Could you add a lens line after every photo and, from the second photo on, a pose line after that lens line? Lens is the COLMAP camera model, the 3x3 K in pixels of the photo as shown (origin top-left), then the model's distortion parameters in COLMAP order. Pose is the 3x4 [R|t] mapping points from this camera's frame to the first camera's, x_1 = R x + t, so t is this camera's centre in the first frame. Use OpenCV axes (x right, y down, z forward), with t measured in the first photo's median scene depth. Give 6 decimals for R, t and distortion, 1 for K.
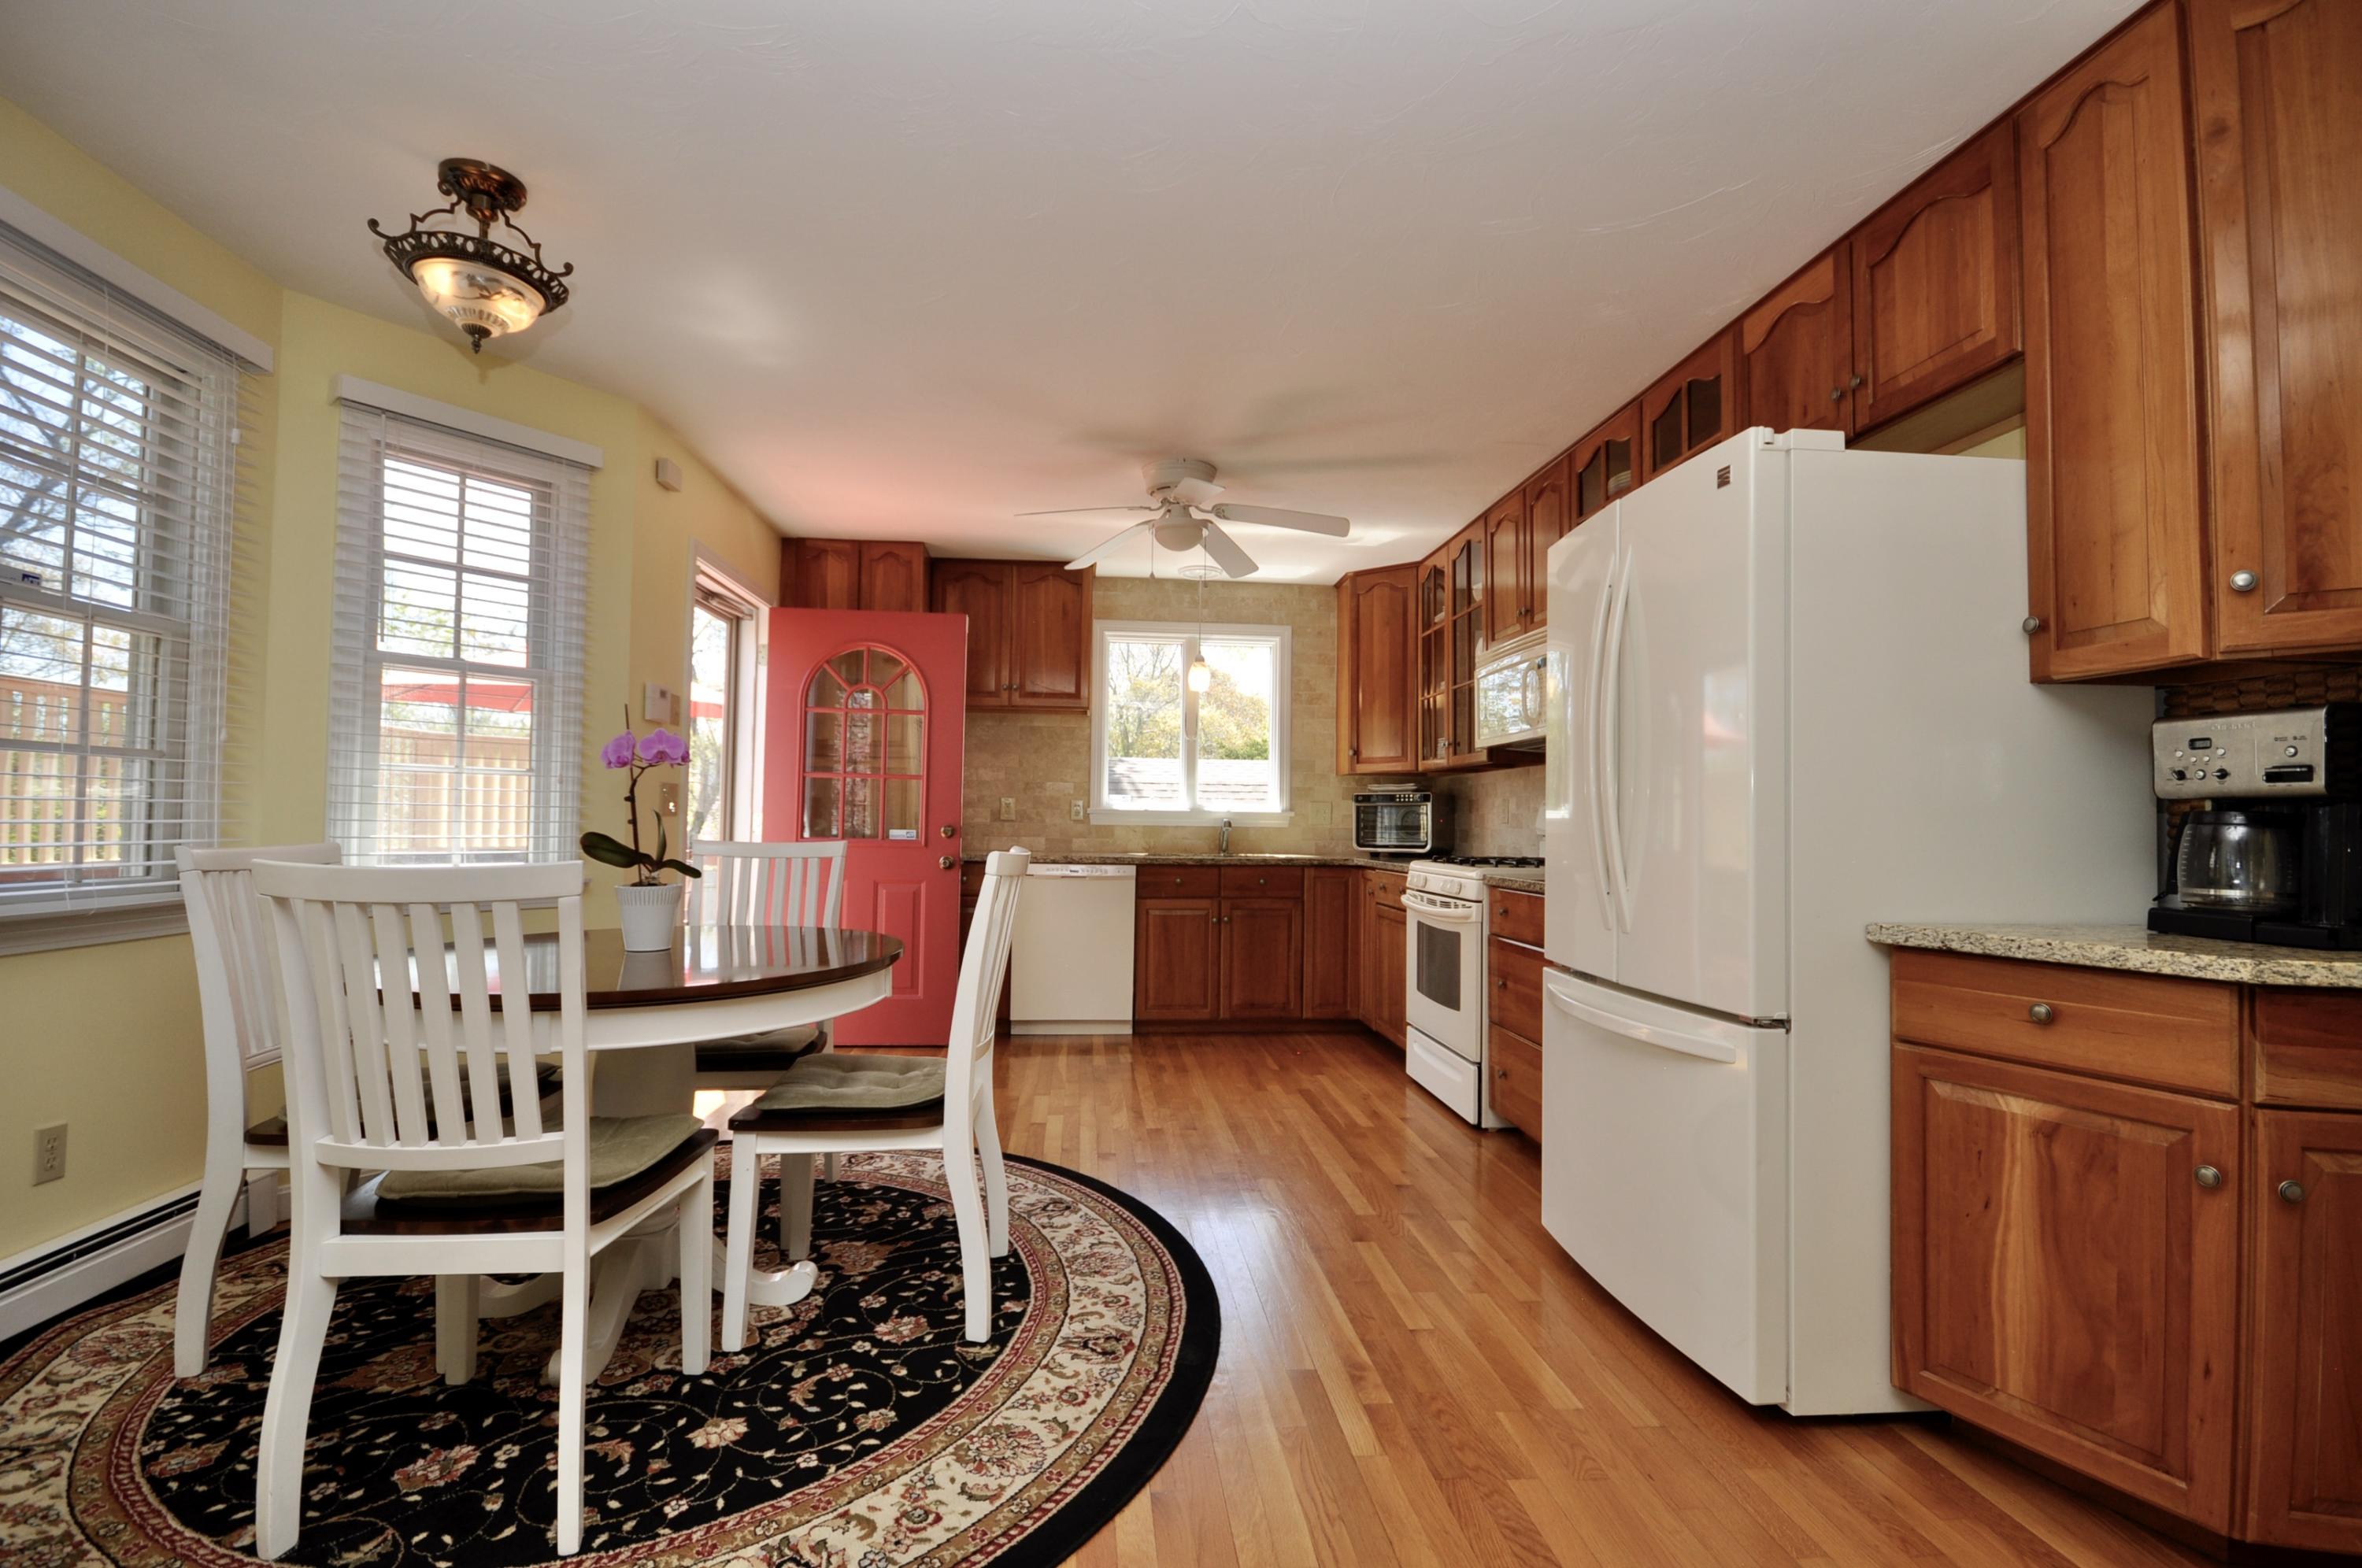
lens RADIAL K [[1032.2, 0, 1184.7], [0, 1032.2, 793.1], [0, 0, 1]] dist [0.007586, -0.010454]
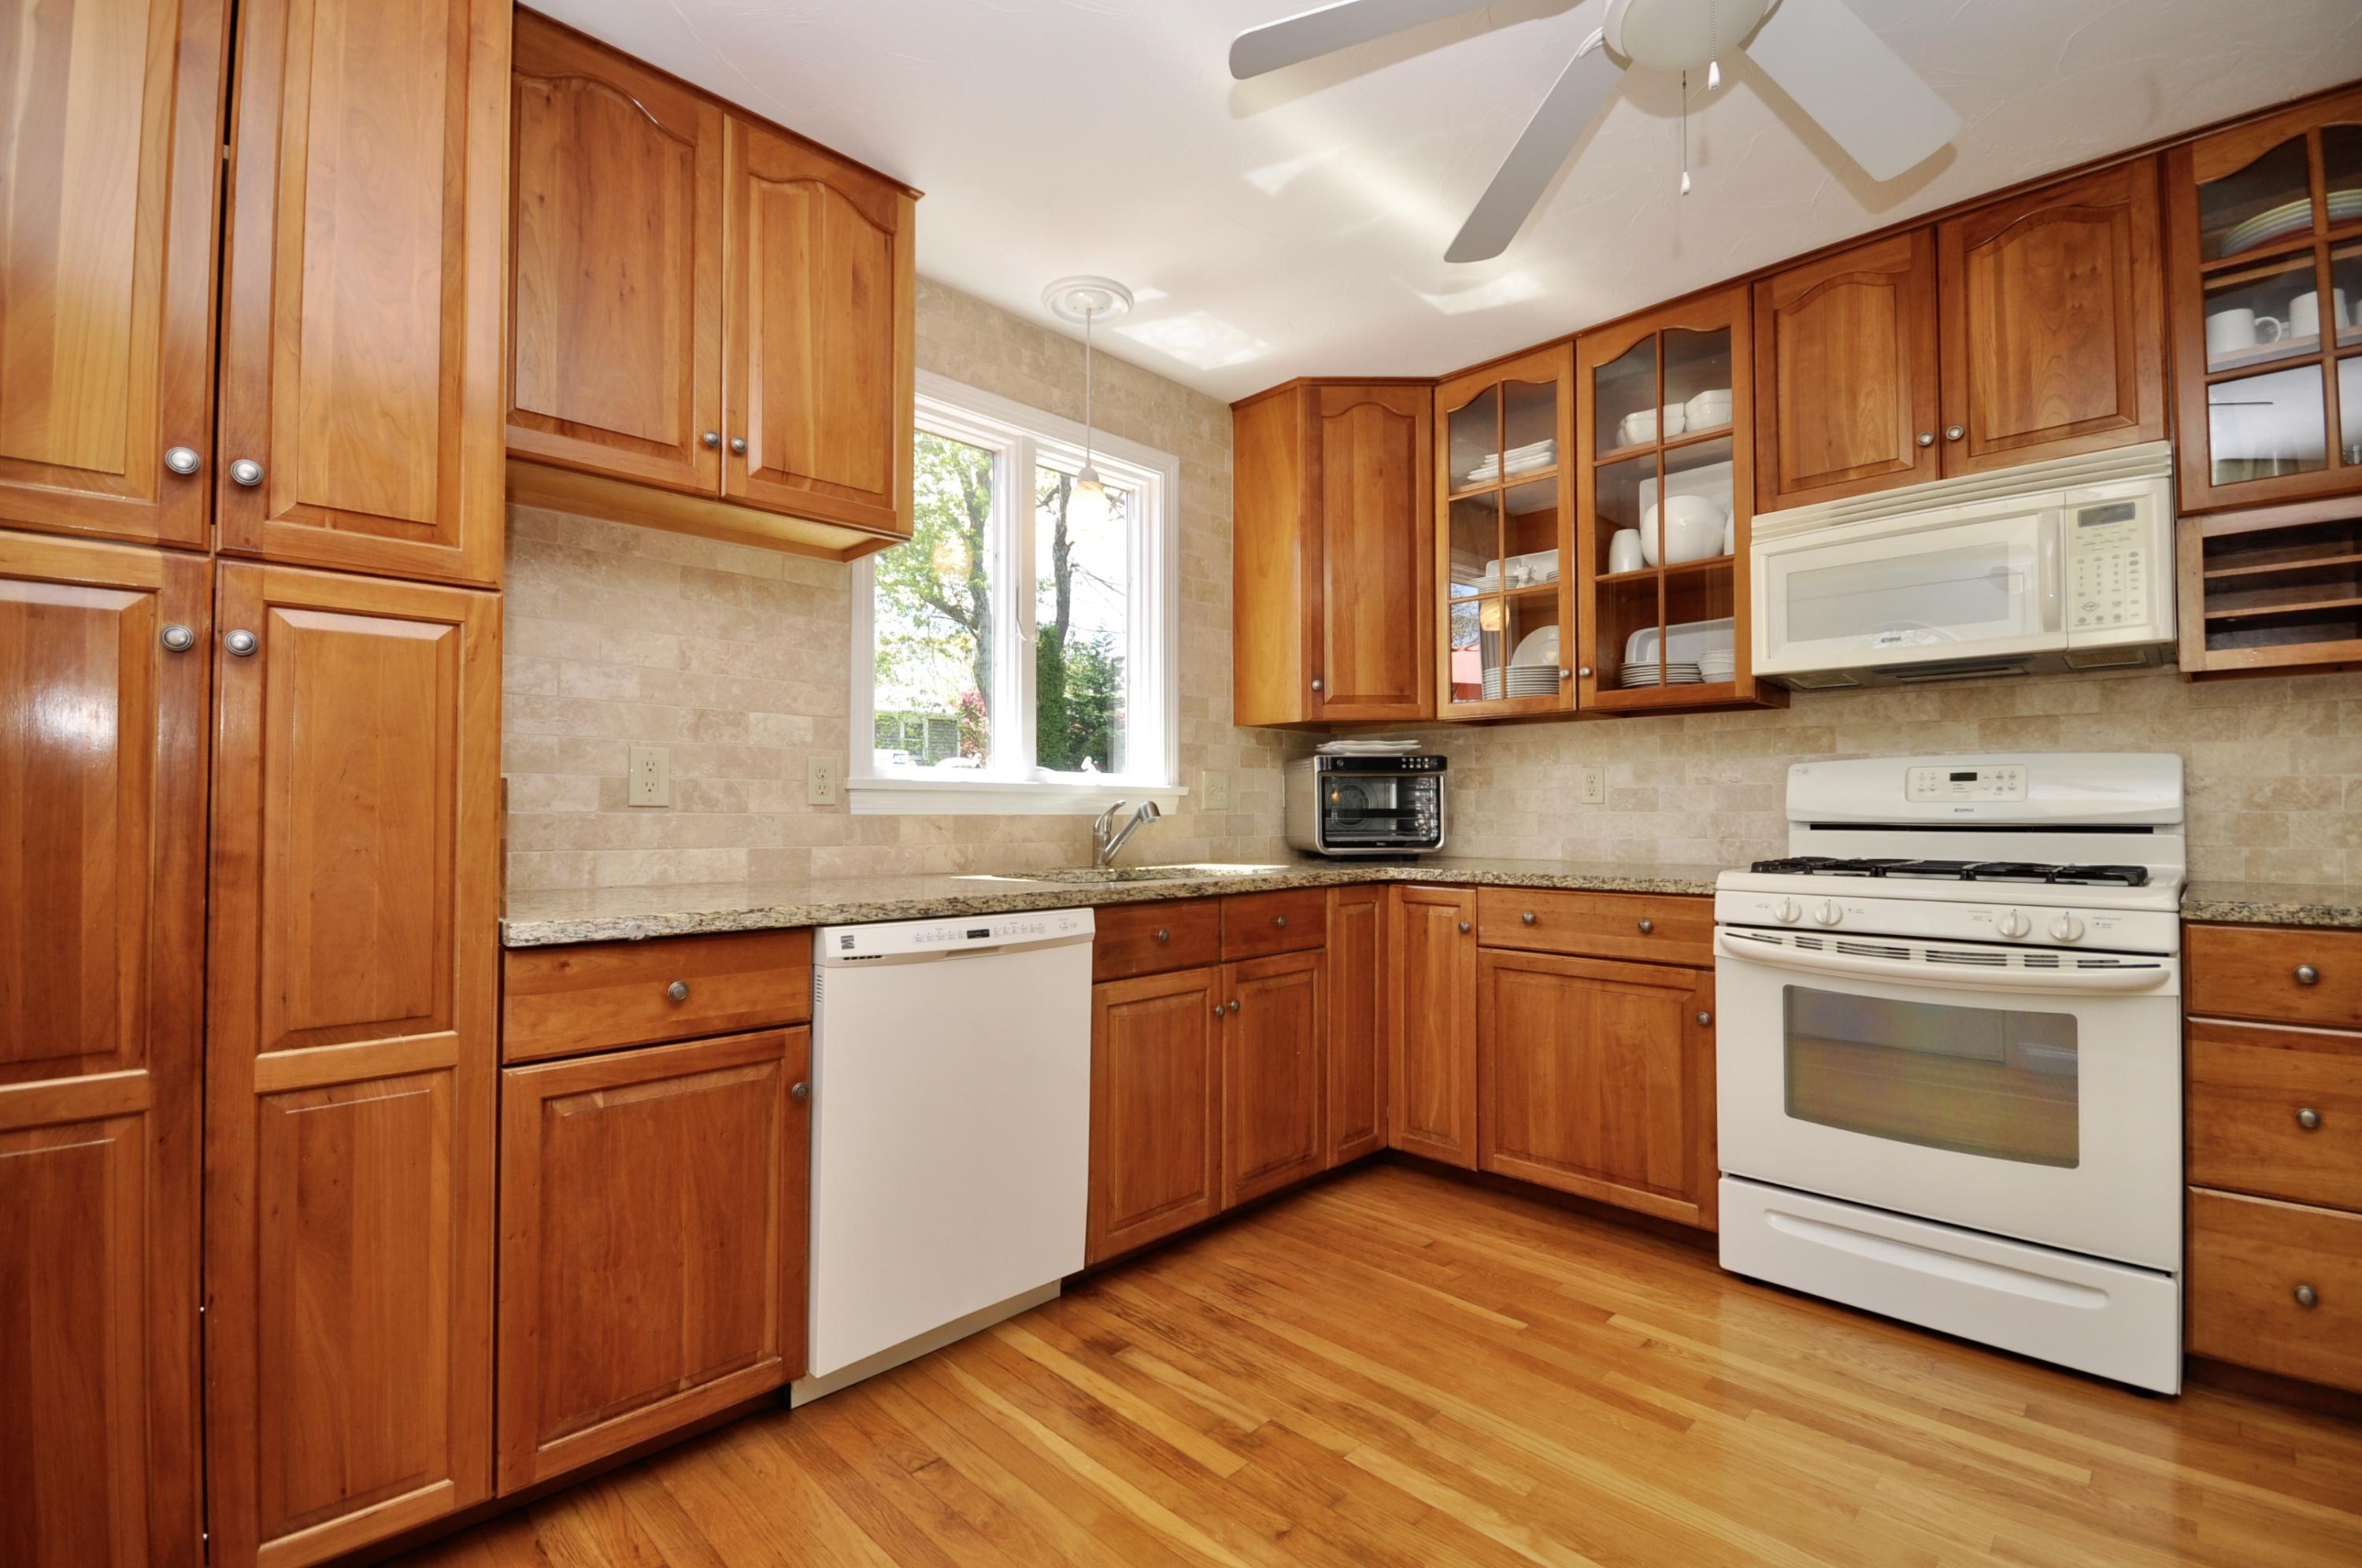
lens RADIAL K [[1032.2, 0, 1189.2], [0, 1032.2, 792.1], [0, 0, 1]] dist [0.007586, -0.010454]
pose [[0.773175, -0.000350, 0.634193, -0.461413], [-0.008499, 0.999904, 0.010913, 0.026954], [-0.634136, -0.013828, 0.773098, 1.030747]]
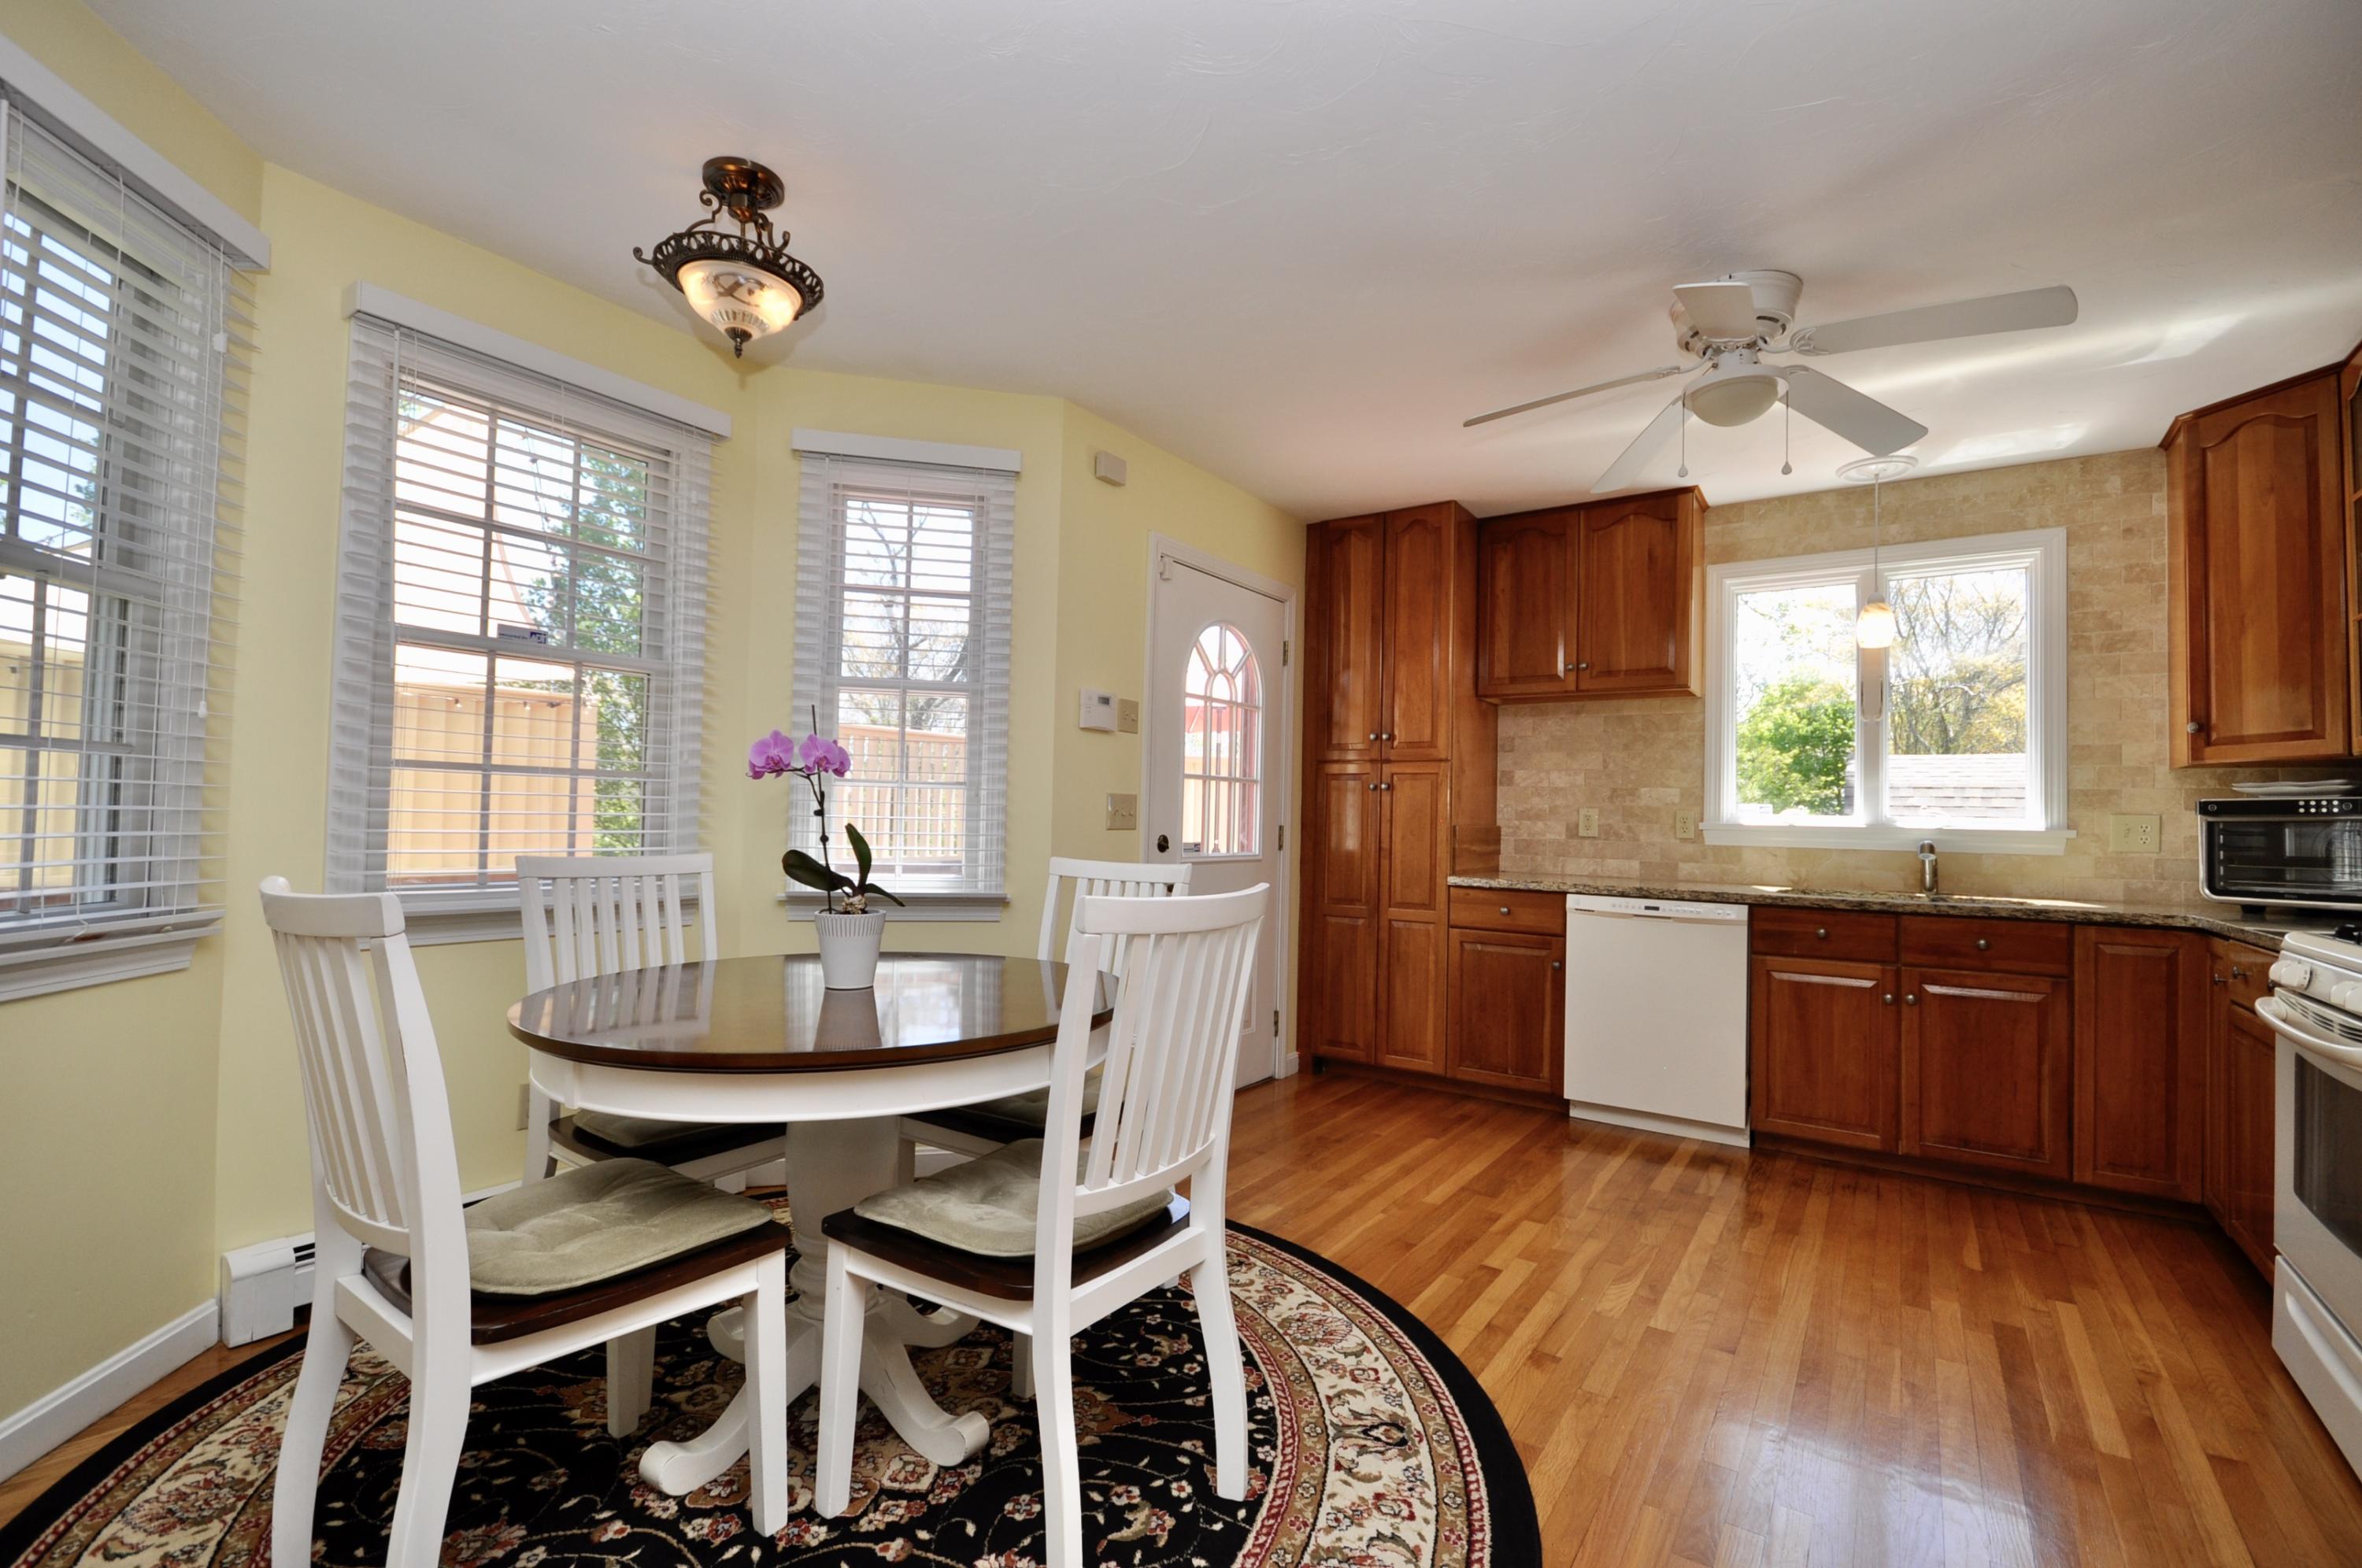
lens RADIAL K [[1032.2, 0, 1178.5], [0, 1032.2, 792.9], [0, 0, 1]] dist [0.007586, -0.010454]
pose [[0.761901, -0.012596, -0.647571, 0.178214], [0.005943, 0.999905, -0.012456, 0.001056], [0.647667, 0.005642, 0.761903, 0.359190]]
